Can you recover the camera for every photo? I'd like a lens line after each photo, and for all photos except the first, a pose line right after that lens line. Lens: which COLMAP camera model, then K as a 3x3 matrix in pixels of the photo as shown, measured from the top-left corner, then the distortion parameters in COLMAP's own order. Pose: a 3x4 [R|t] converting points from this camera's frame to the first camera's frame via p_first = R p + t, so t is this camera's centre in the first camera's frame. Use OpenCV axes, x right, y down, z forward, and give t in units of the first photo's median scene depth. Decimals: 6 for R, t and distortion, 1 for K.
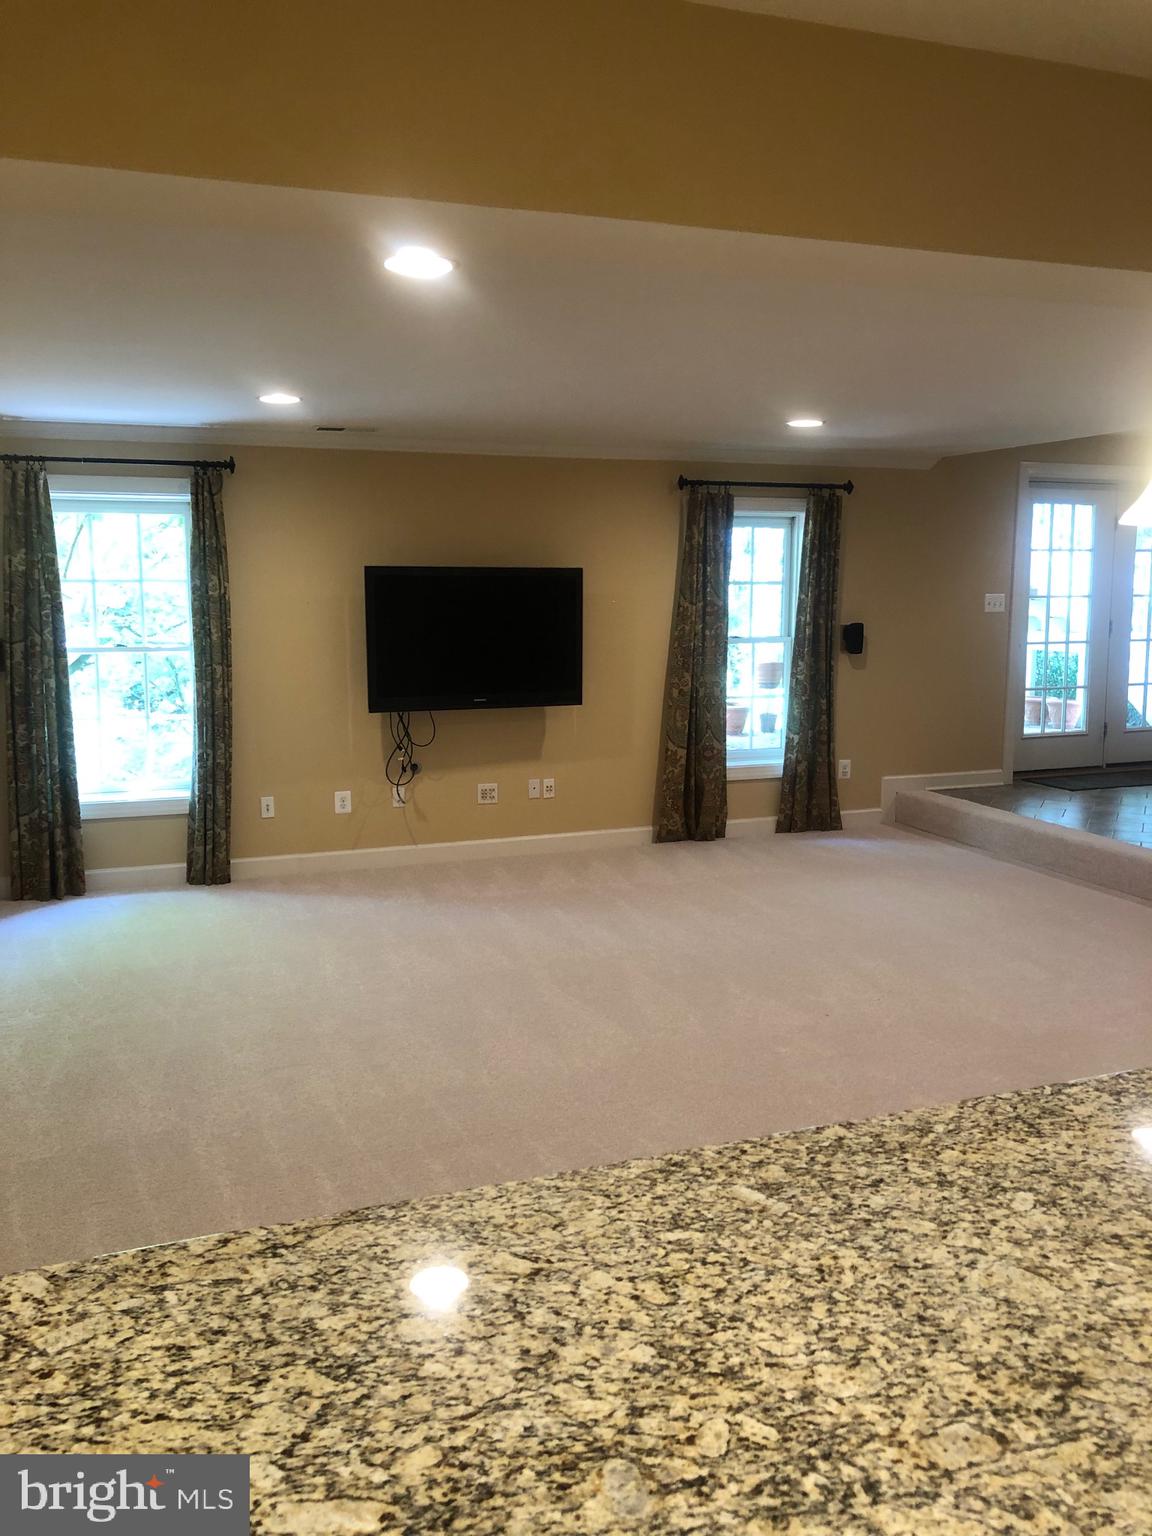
lens RADIAL K [[1273.2, 0, 576.0], [0, 1273.2, 768.0], [0, 0, 1]] dist [0.055833, -0.007043]
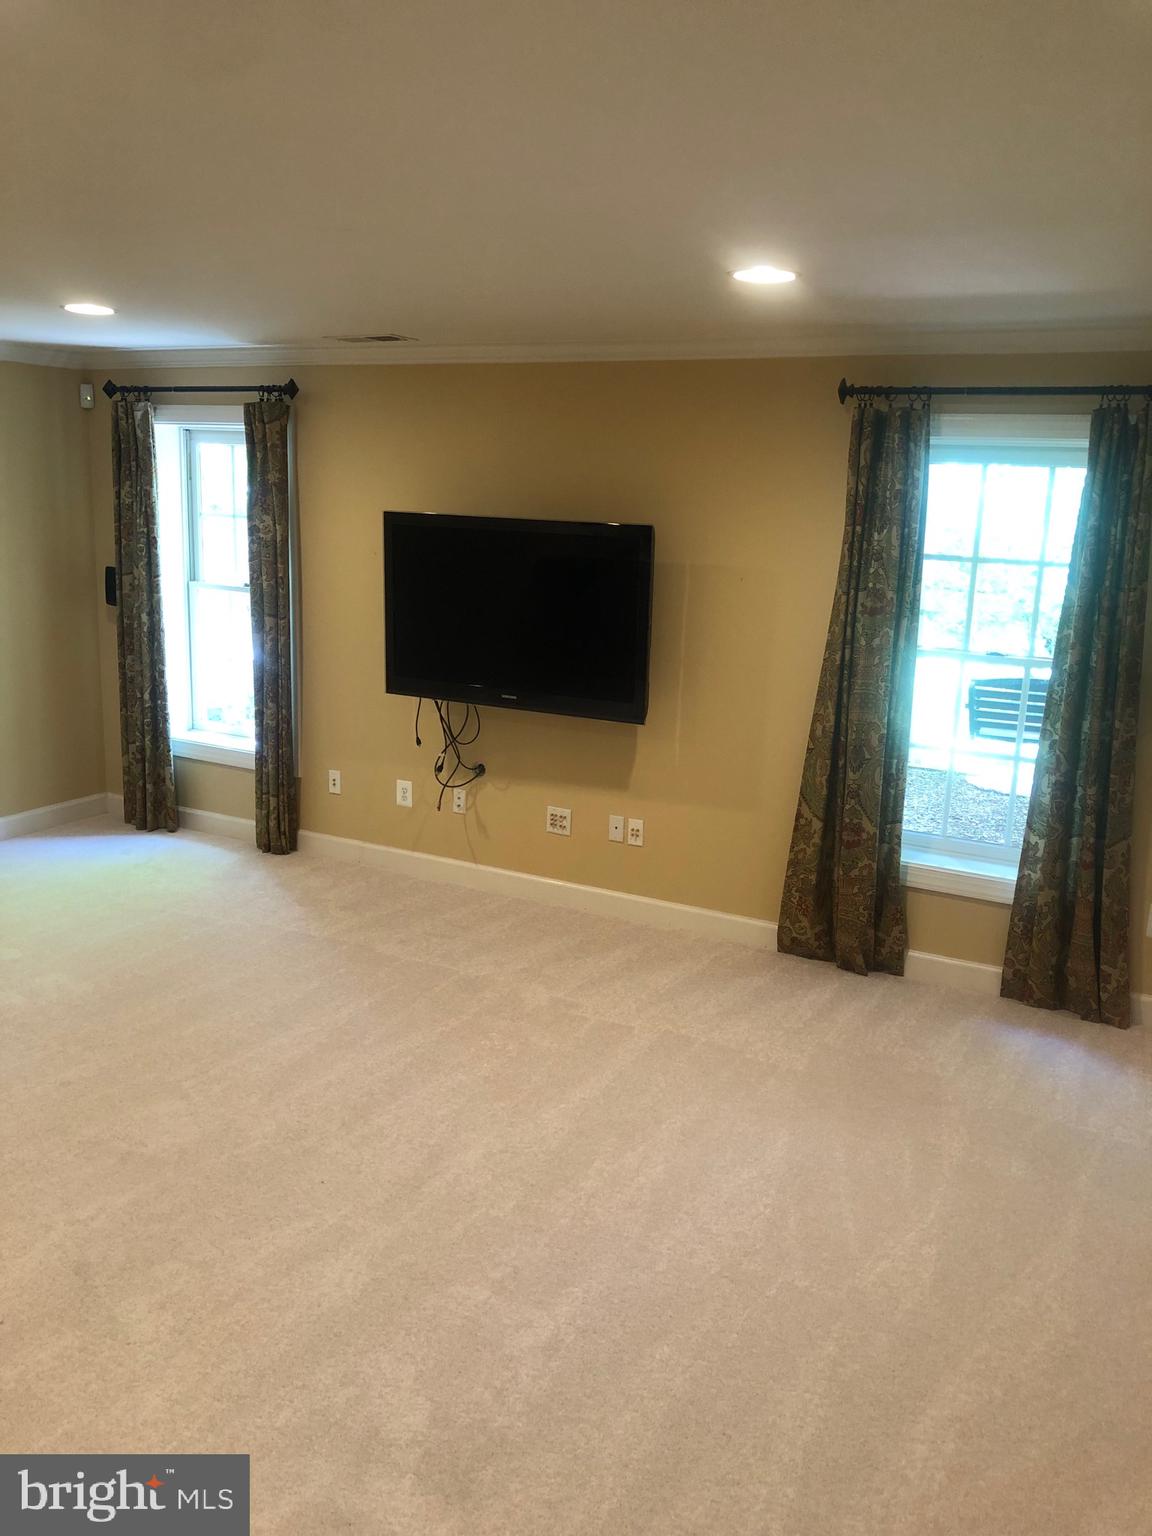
lens RADIAL K [[1273.2, 0, 576.0], [0, 1273.2, 768.0], [0, 0, 1]] dist [0.055833, -0.007043]
pose [[0.647976, 0.183988, -0.739104, 0.490883], [-0.146393, 0.982378, 0.116204, -0.100219], [0.747460, 0.032902, 0.663492, 0.510308]]
